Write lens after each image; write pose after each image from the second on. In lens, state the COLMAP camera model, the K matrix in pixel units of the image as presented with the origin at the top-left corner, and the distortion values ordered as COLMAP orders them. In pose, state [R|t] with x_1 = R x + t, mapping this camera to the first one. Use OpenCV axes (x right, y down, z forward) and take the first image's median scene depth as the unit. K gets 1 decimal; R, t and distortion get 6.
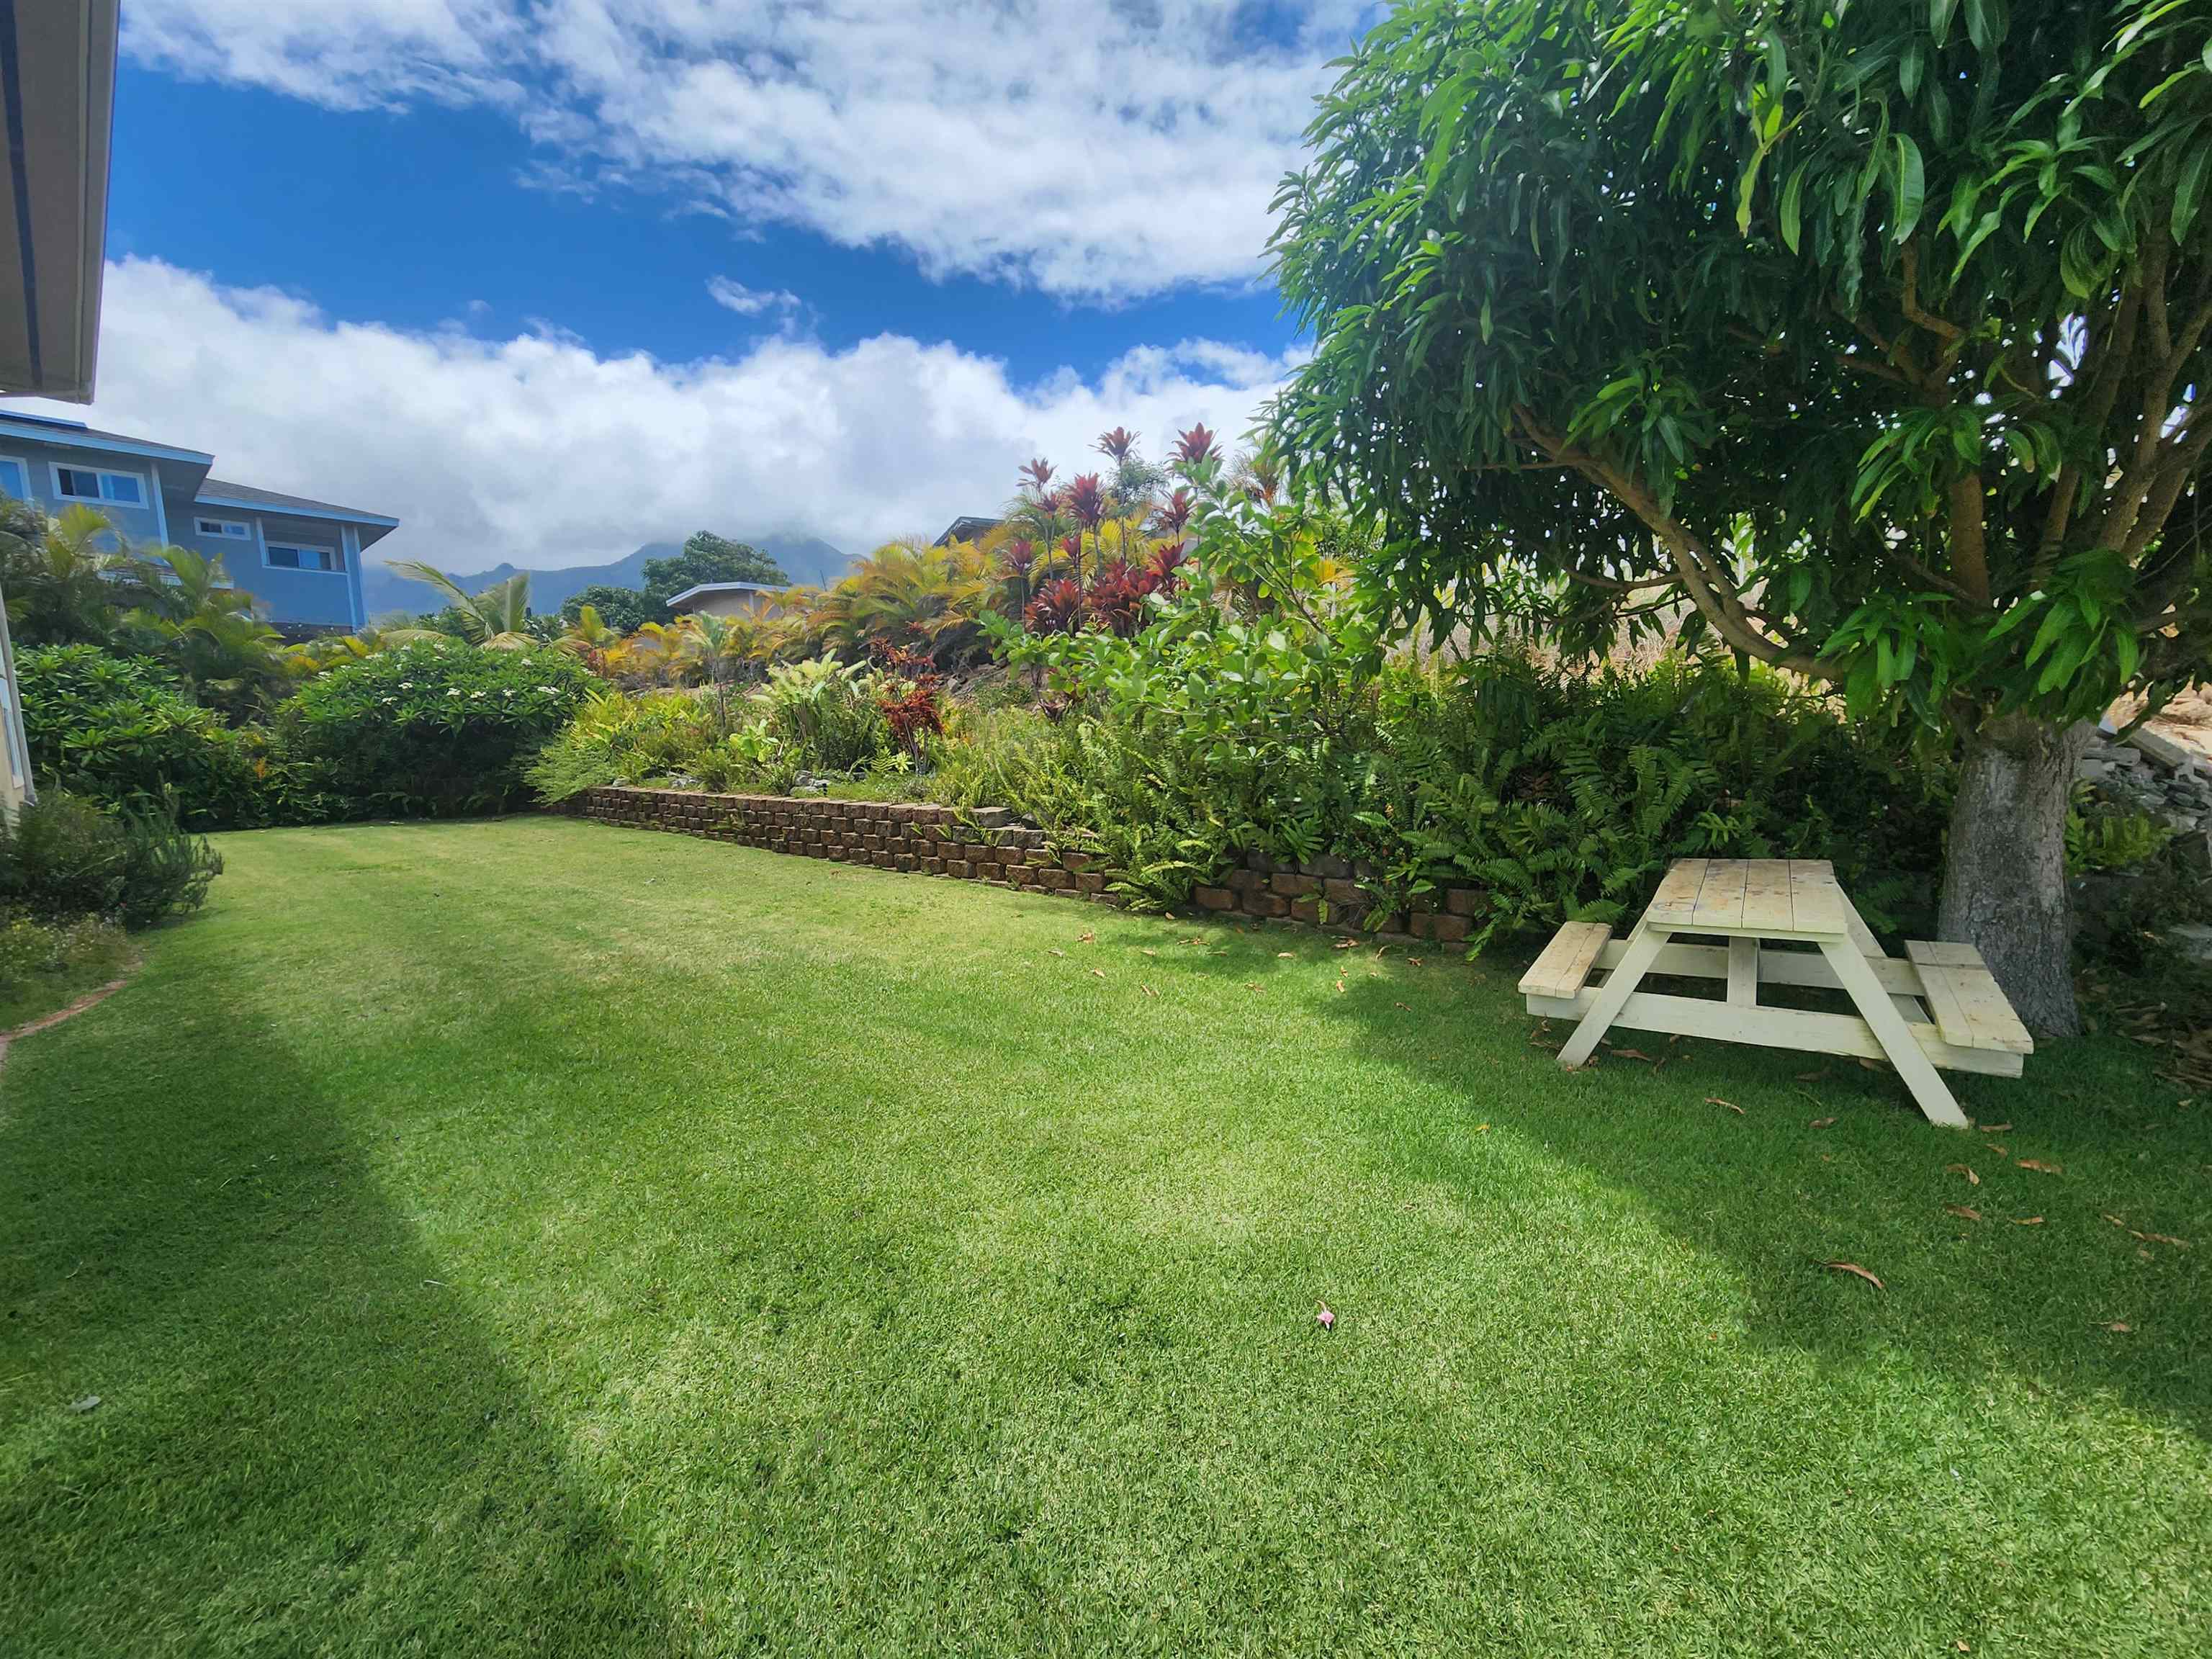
lens RADIAL K [[888.7, 0, 1103.2], [0, 888.7, 889.7], [0, 0, 1]] dist [0.000525, 0.000206]
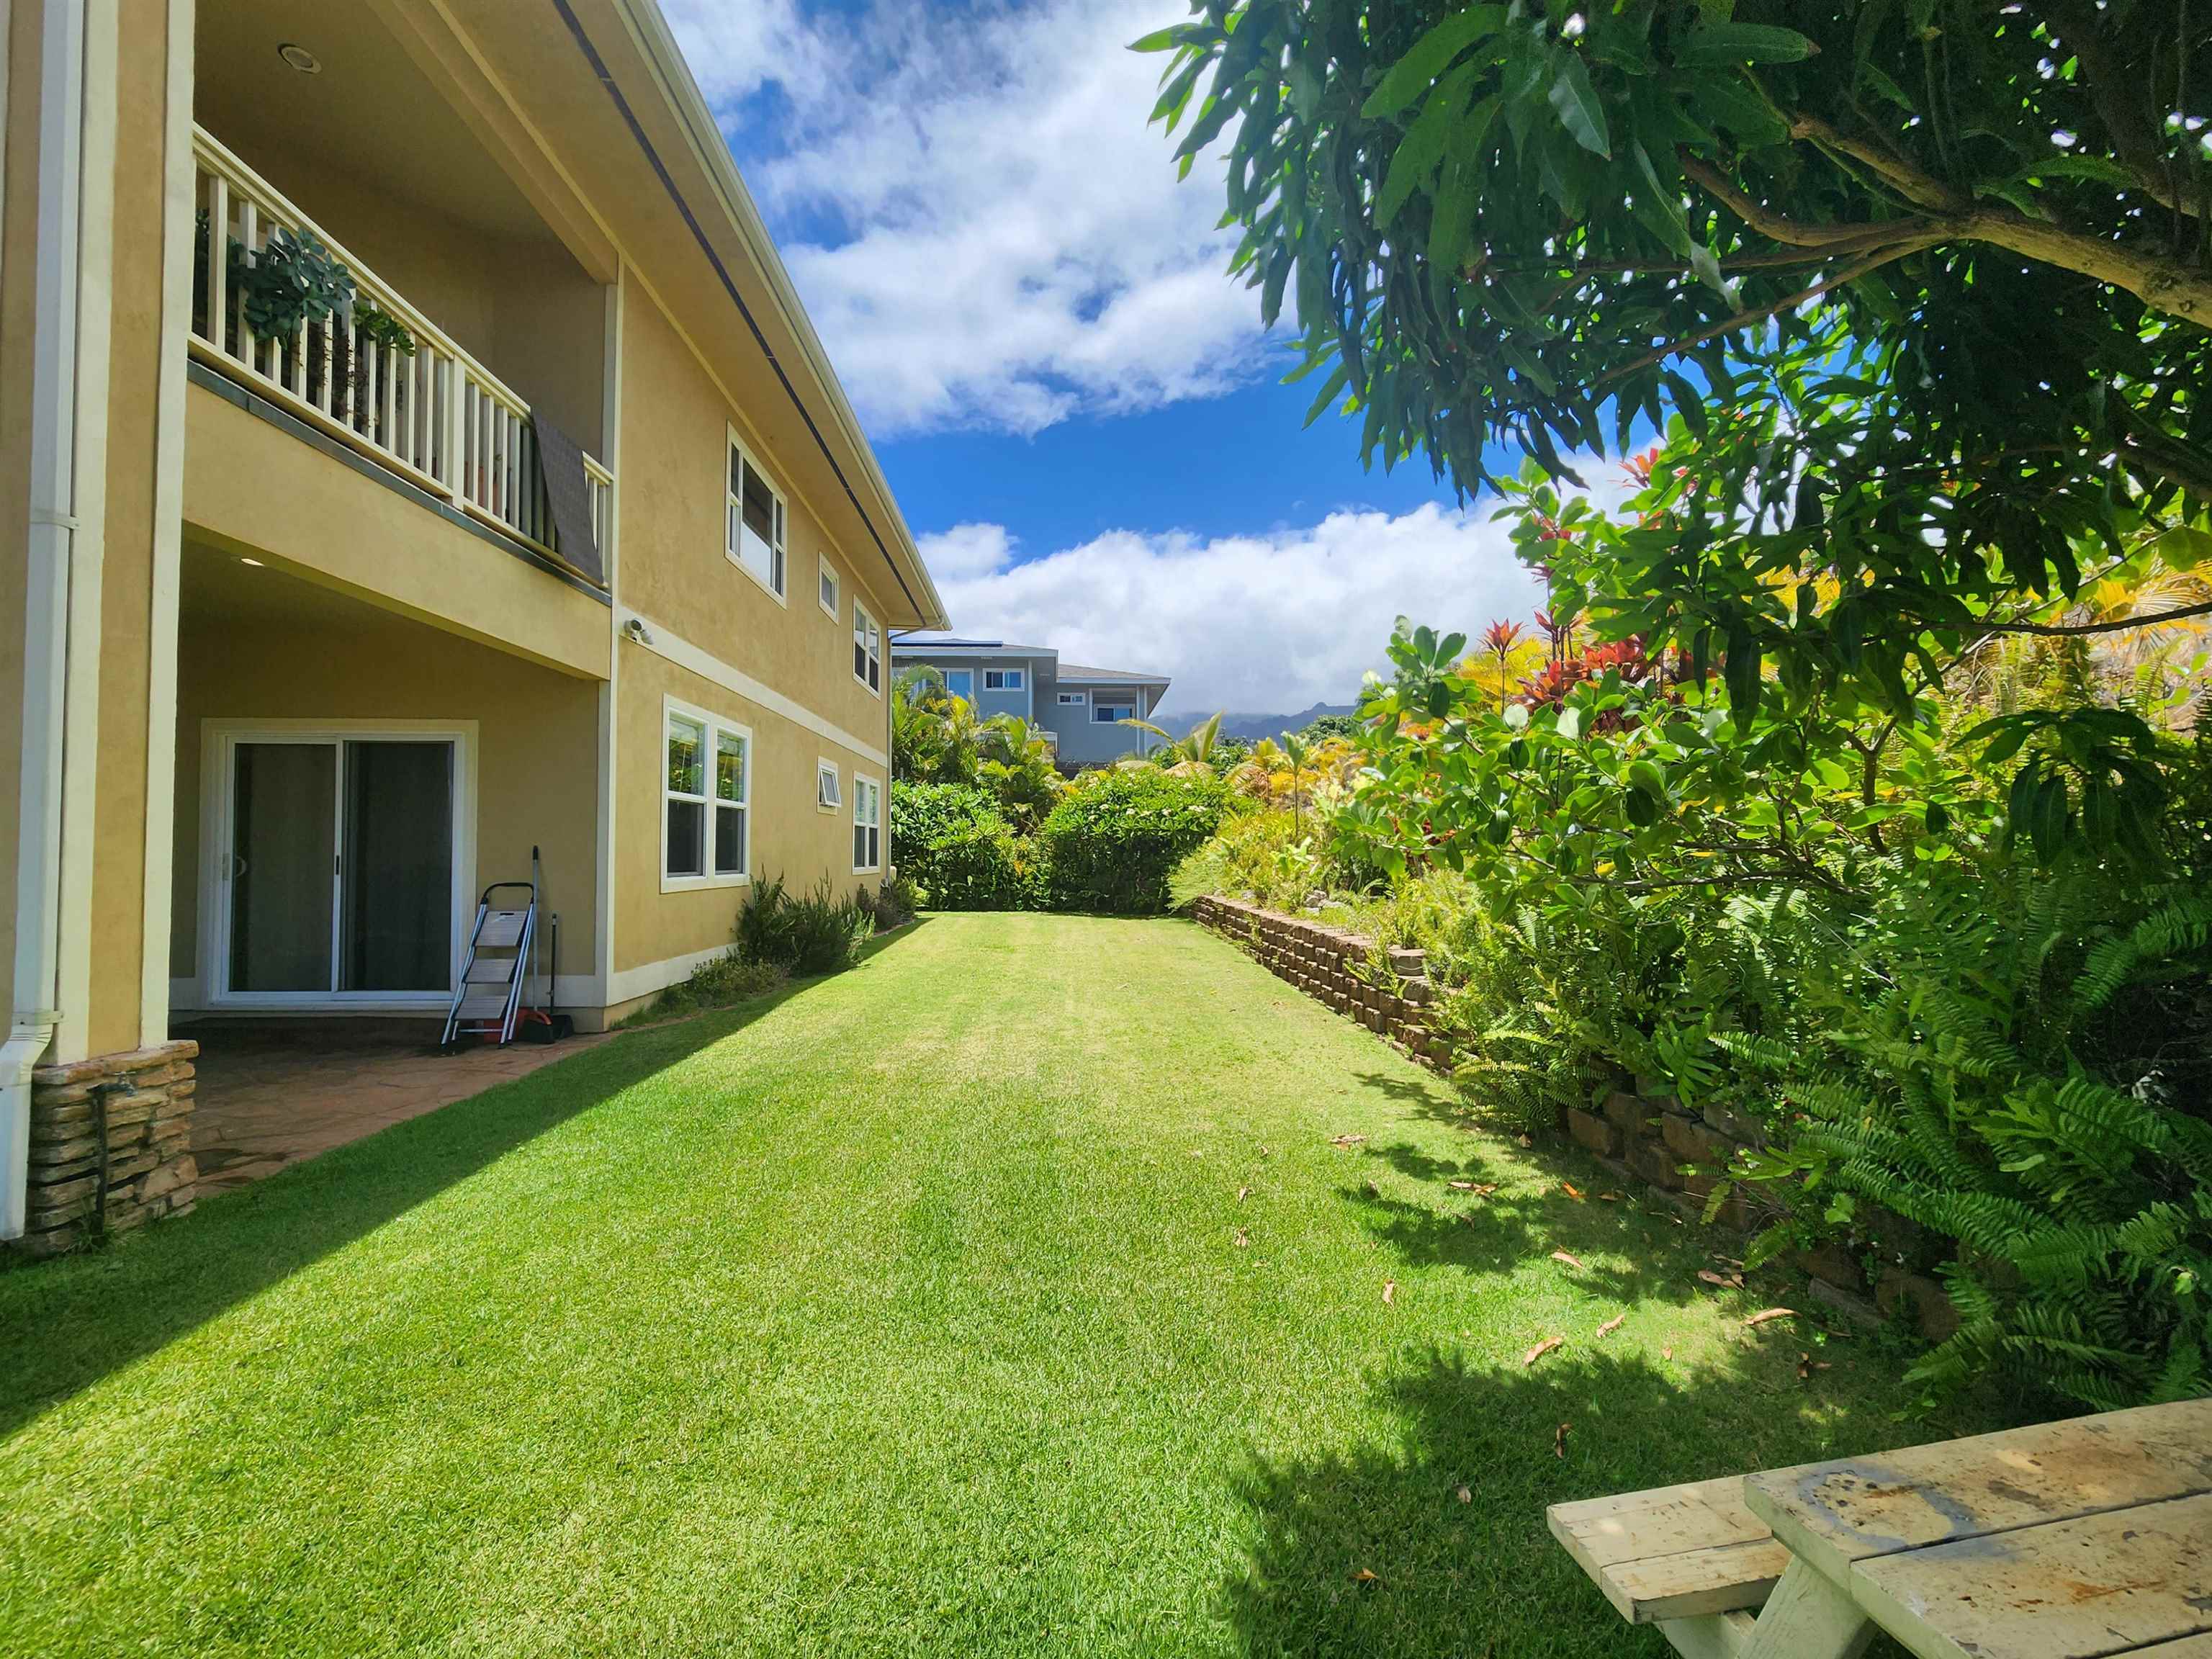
lens RADIAL K [[926.7, 0, 1106.0], [0, 926.7, 829.5], [0, 0, 1]] dist [0.000022, 0.000240]
pose [[0.692581, 0.005352, -0.721320, 0.150316], [-0.146336, 0.980222, -0.133232, -0.024619], [0.706341, 0.197829, 0.679666, 0.122365]]
